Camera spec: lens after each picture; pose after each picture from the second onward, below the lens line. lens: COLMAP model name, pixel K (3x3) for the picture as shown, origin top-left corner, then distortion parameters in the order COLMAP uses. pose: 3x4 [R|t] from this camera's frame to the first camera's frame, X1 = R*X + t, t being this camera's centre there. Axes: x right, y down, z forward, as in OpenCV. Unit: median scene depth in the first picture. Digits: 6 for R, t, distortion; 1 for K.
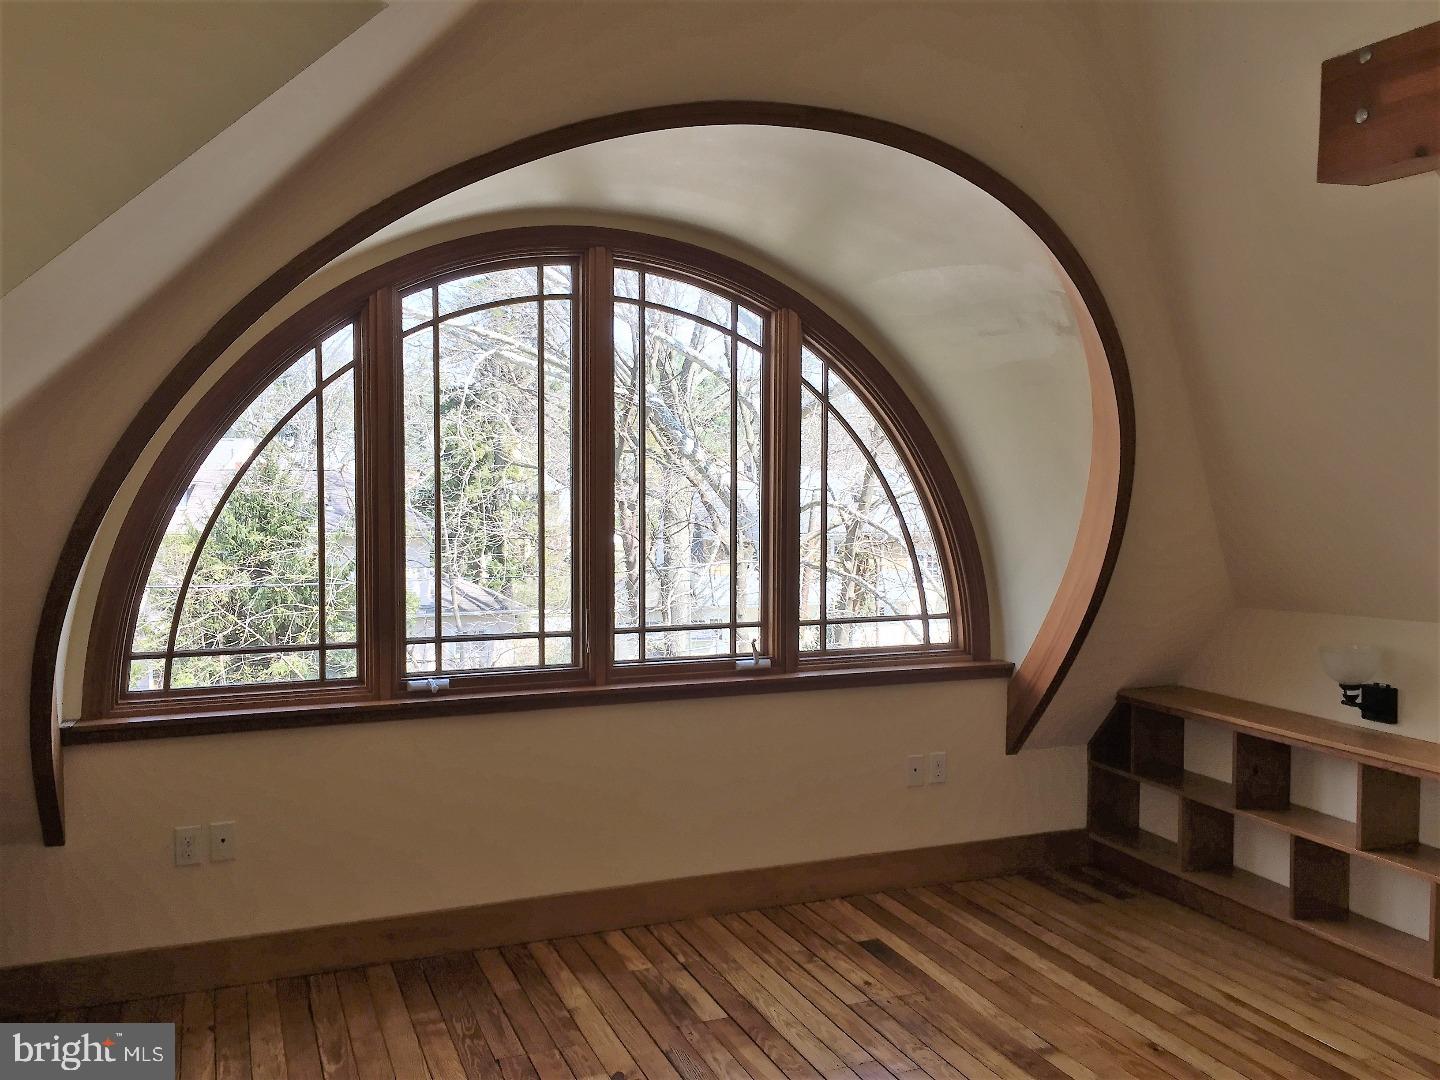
lens RADIAL K [[1219.9, 0, 720.0], [0, 1219.9, 540.0], [0, 0, 1]] dist [0.062225, -0.014444]
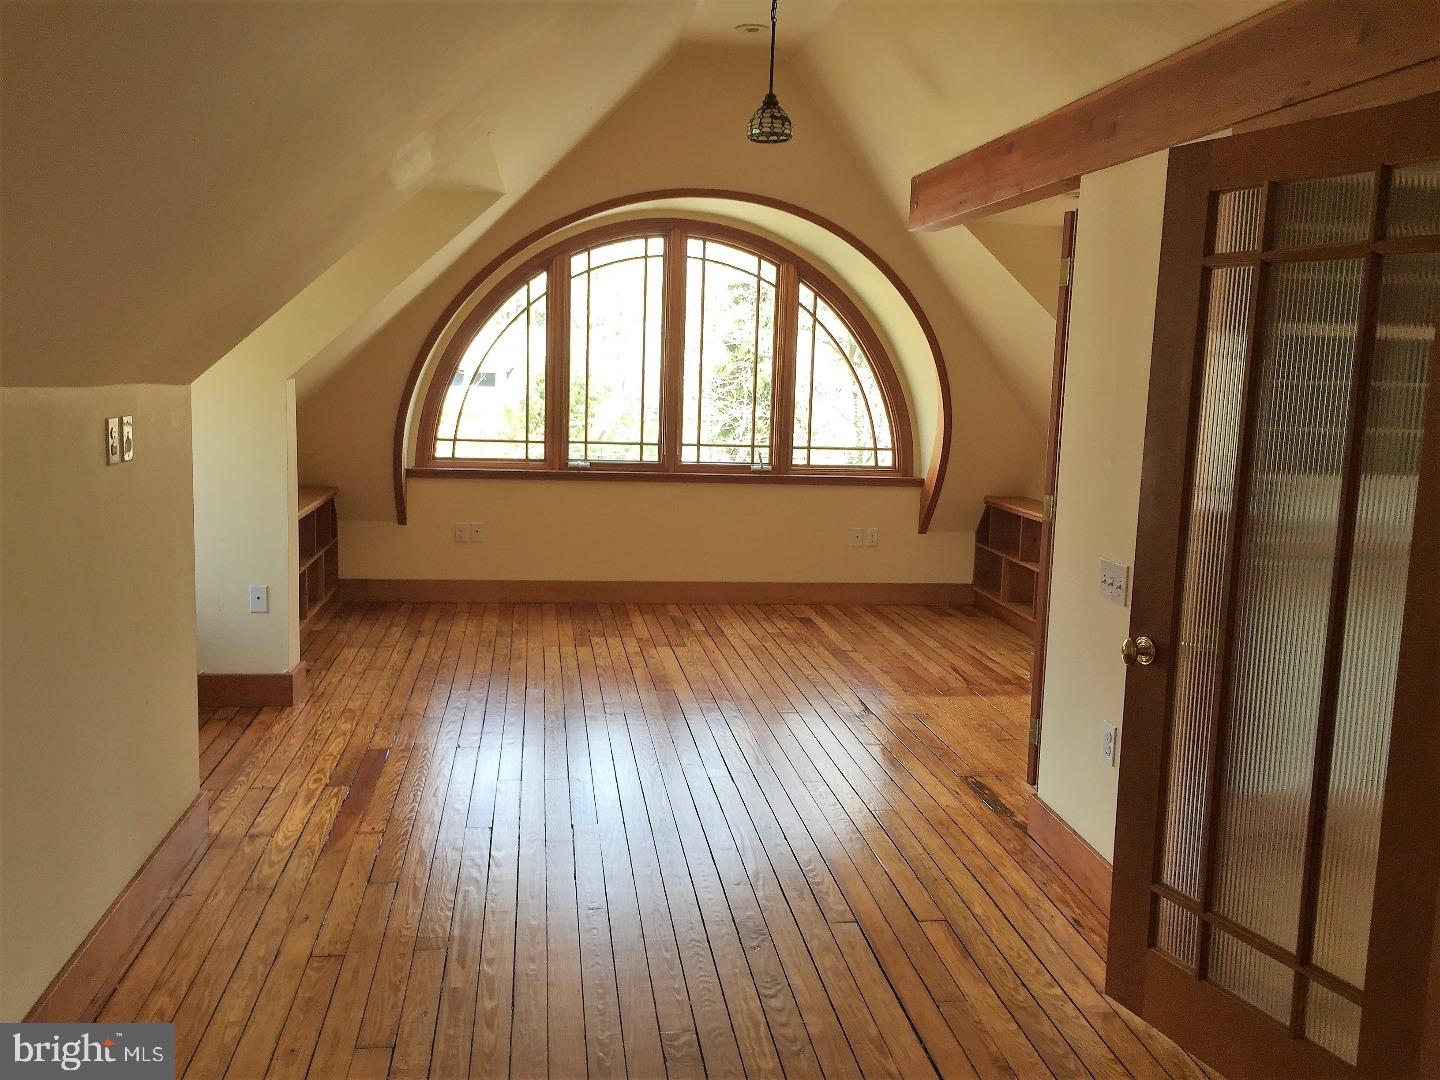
lens RADIAL K [[1219.9, 0, 720.0], [0, 1219.9, 540.0], [0, 0, 1]] dist [0.062225, -0.014444]
pose [[0.969389, 0.063376, -0.237212, 0.409297], [-0.042714, 0.994911, 0.091255, 0.048977], [0.241788, -0.078329, 0.967162, -0.749516]]
